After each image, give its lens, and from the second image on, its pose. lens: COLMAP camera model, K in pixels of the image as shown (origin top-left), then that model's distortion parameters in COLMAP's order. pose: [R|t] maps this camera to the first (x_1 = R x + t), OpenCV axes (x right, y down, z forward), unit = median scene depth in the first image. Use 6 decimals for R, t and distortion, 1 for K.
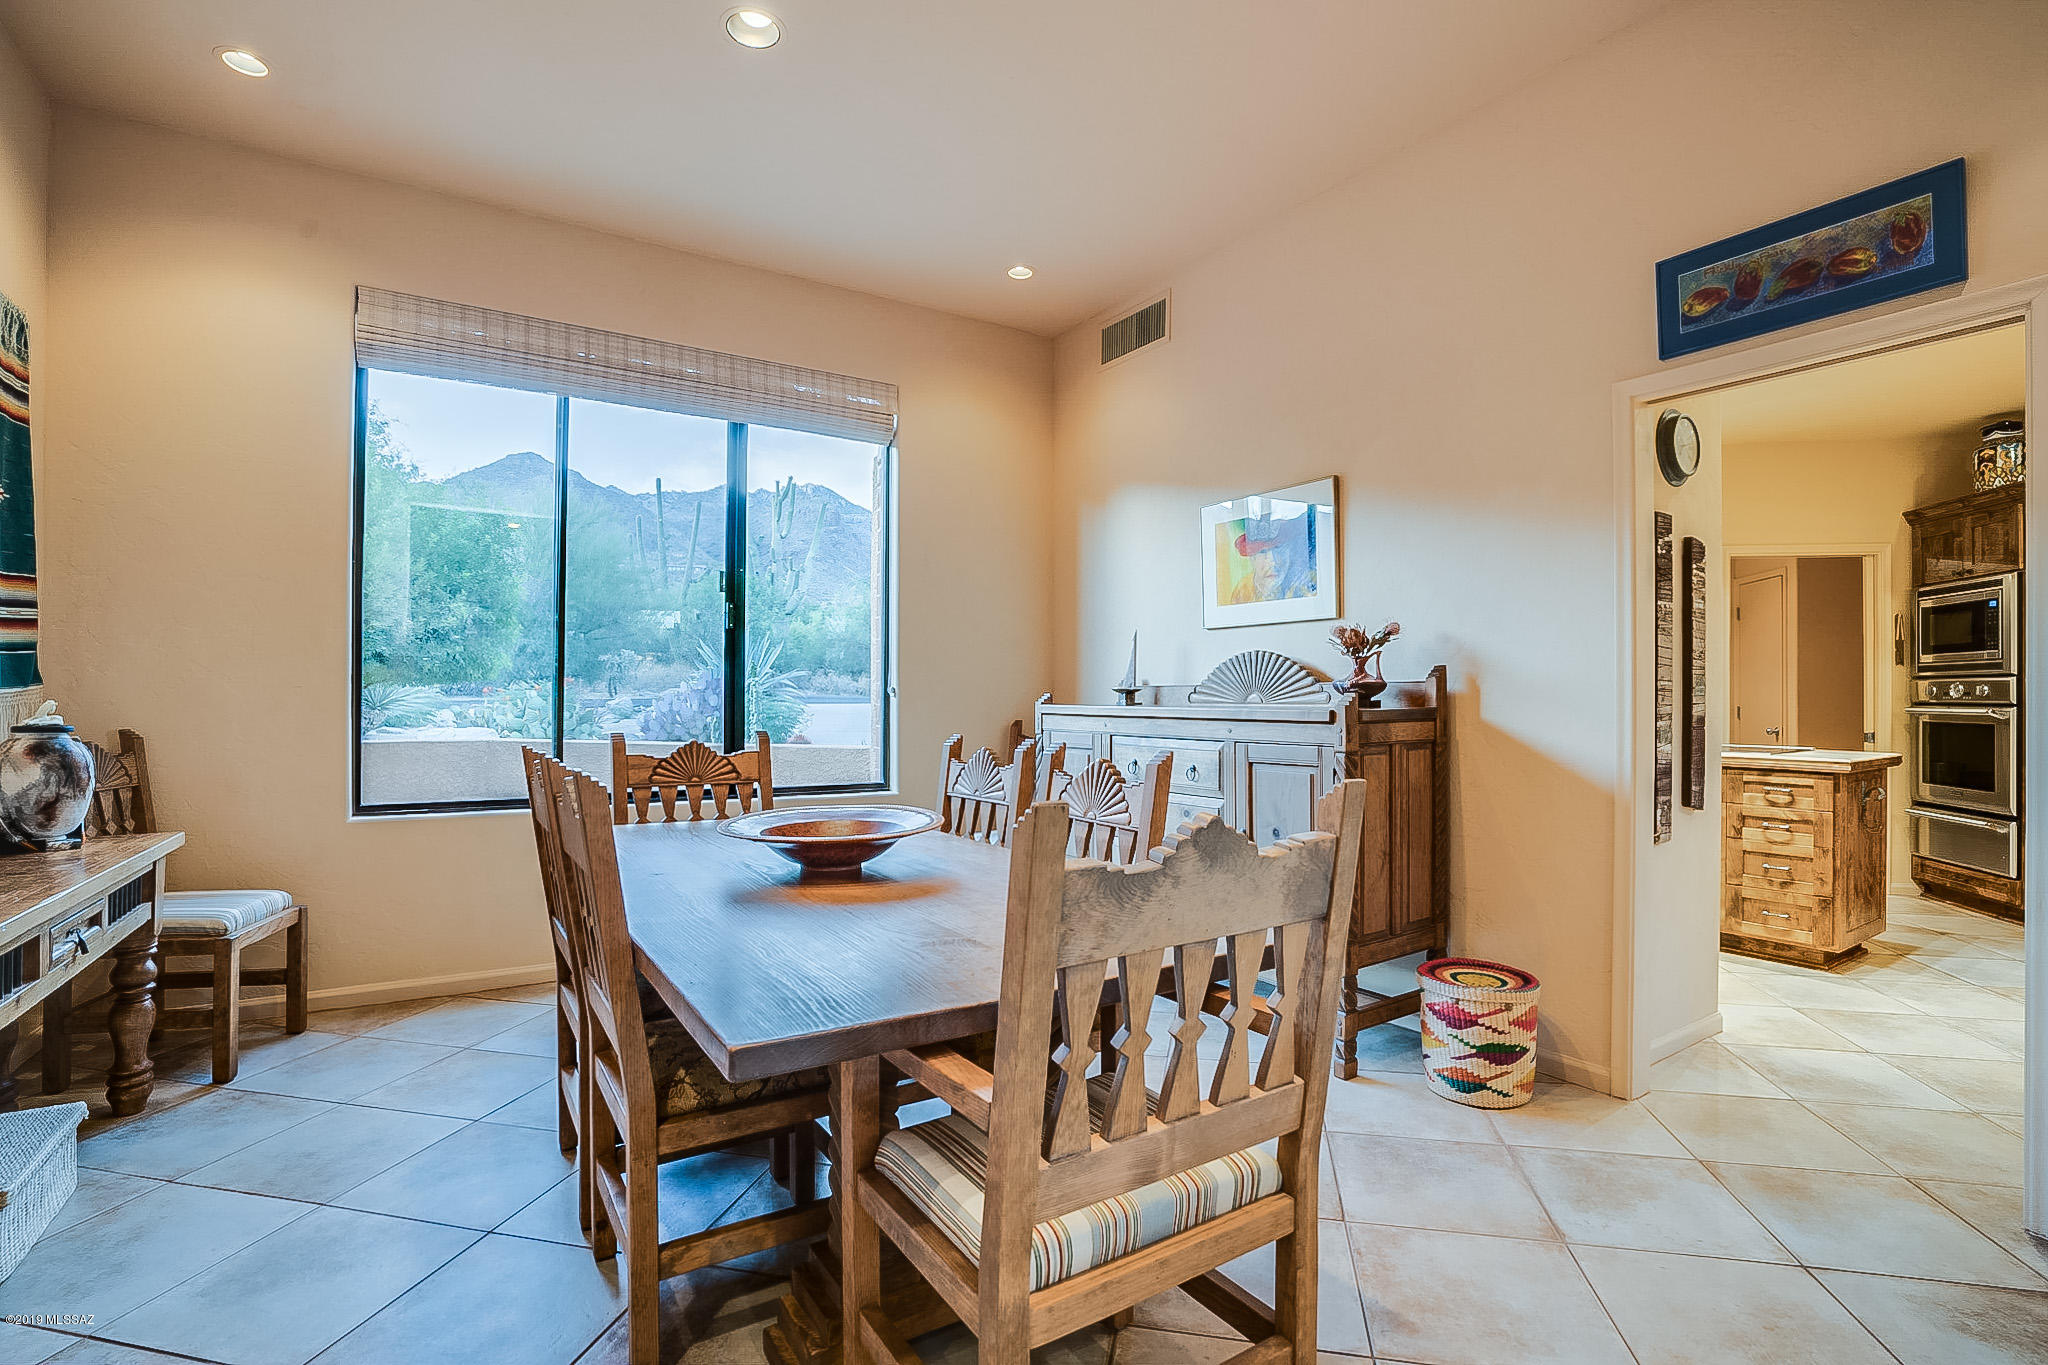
lens RADIAL K [[956.9, 0, 1036.8], [0, 956.9, 693.9], [0, 0, 1]] dist [-0.054374, 0.020863]
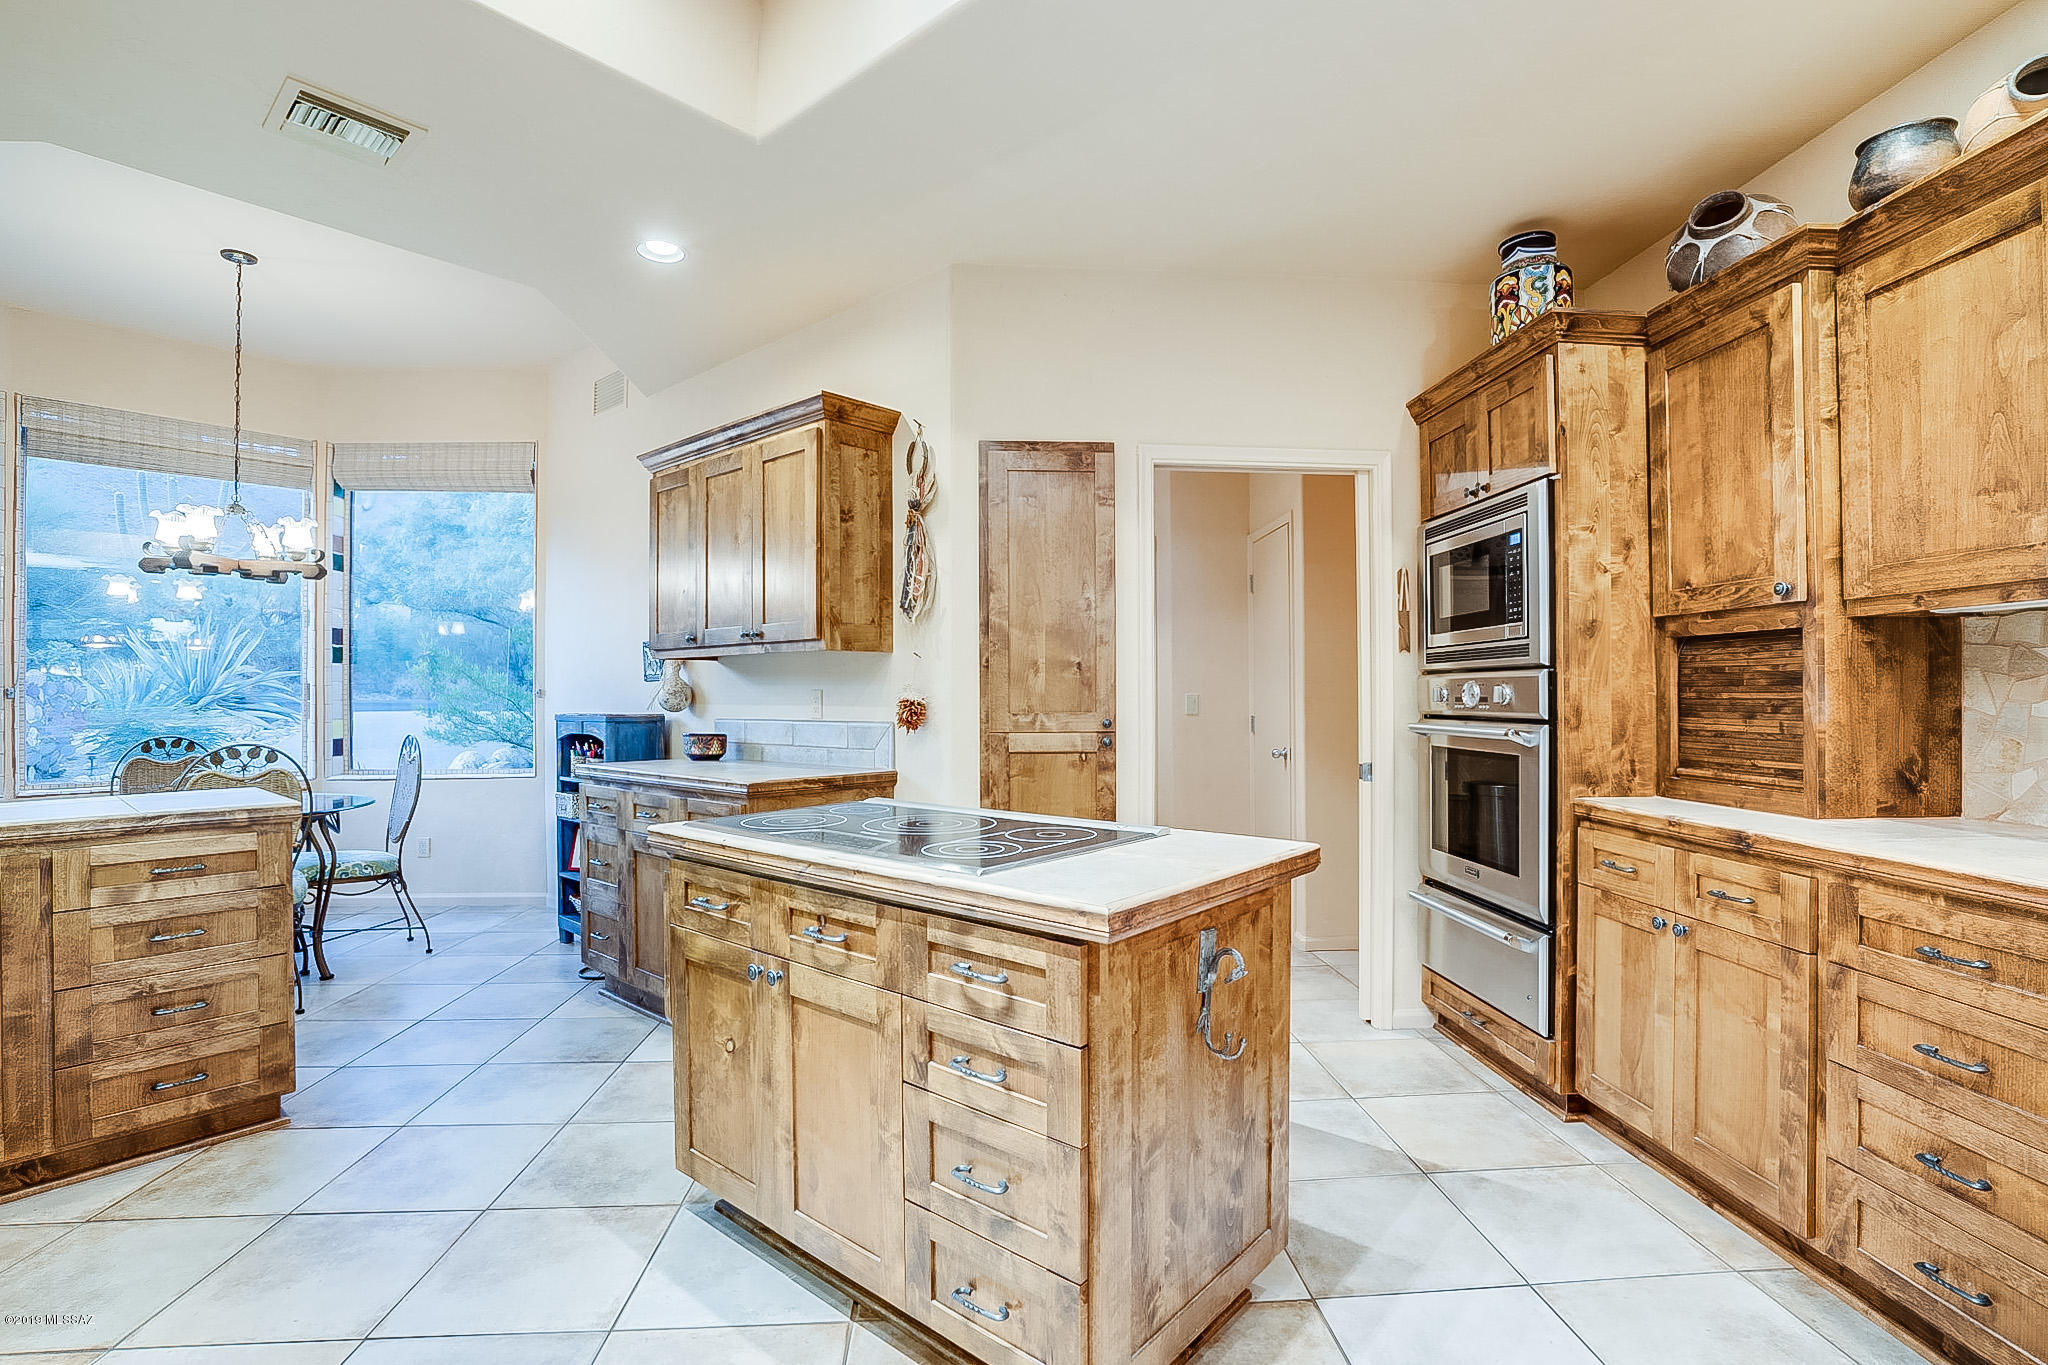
lens RADIAL K [[956.9, 0, 1036.8], [0, 956.9, 693.9], [0, 0, 1]] dist [-0.054374, 0.020863]
pose [[0.961664, -0.006686, 0.274148, 0.601840], [0.006593, 0.999977, 0.001264, -0.006796], [-0.274150, 0.000592, 0.961687, 0.532570]]
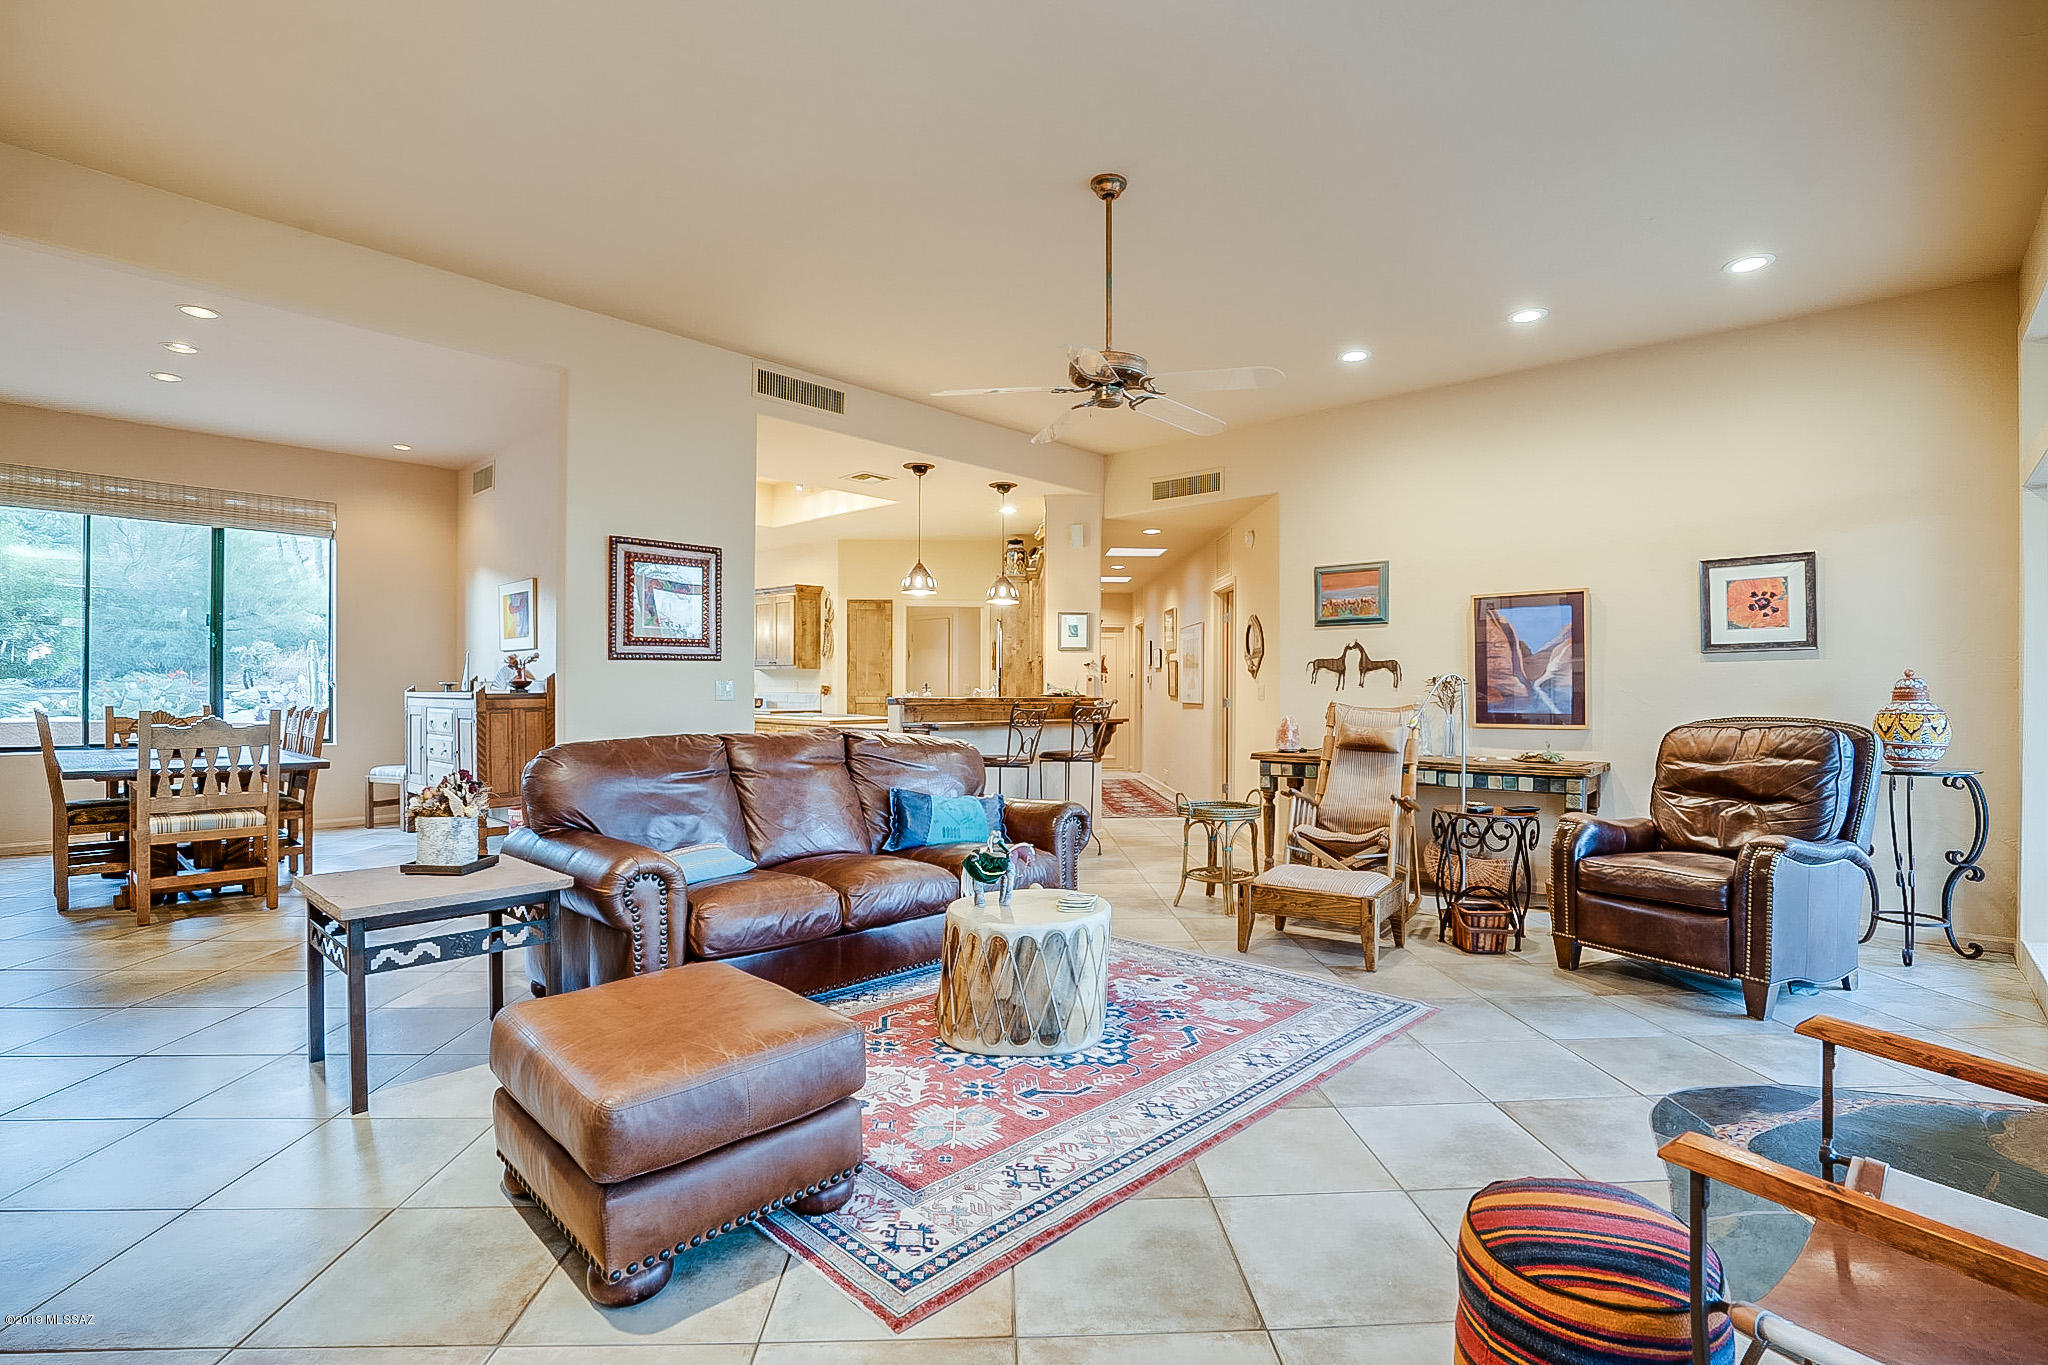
lens RADIAL K [[956.9, 0, 1036.8], [0, 956.9, 693.9], [0, 0, 1]] dist [-0.054374, 0.020863]
pose [[0.967415, -0.001068, 0.253192, 0.623807], [-0.000914, 0.999970, 0.007710, -0.000047], [-0.253193, -0.007690, 0.967385, -0.900614]]
